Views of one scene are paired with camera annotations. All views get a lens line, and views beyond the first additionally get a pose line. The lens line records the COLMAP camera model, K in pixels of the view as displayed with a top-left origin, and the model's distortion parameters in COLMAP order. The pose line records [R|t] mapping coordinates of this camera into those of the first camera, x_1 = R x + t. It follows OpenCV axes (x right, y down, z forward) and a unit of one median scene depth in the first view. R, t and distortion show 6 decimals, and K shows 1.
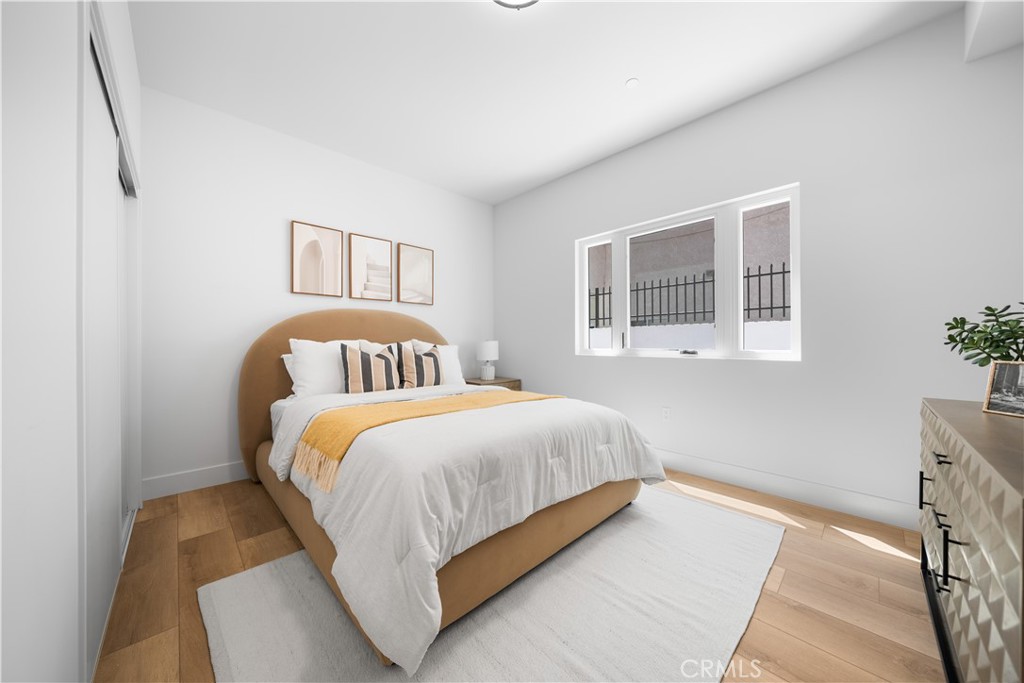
lens RADIAL K [[350.6, 0, 508.9], [0, 350.6, 342.8], [0, 0, 1]] dist [0.001642, 0.000133]
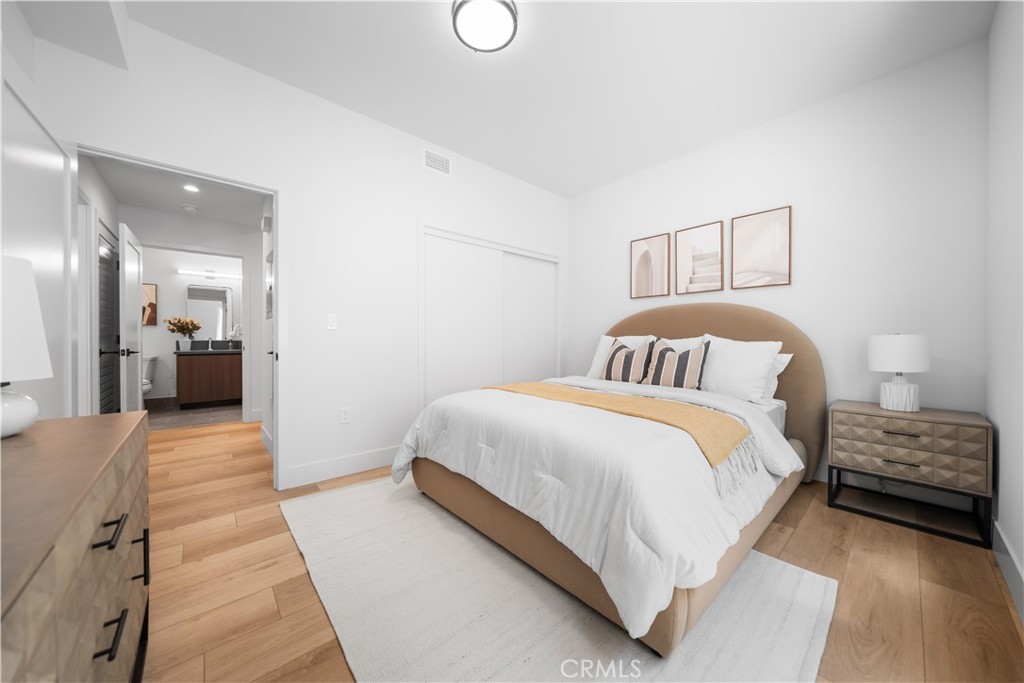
lens RADIAL K [[350.6, 0, 507.9], [0, 350.6, 338.6], [0, 0, 1]] dist [0.001642, 0.000133]
pose [[-0.043955, -0.001594, -0.999032, 0.578747], [-0.003950, 0.999991, -0.001422, 0.003603], [0.999026, 0.003884, -0.043961, 0.541835]]
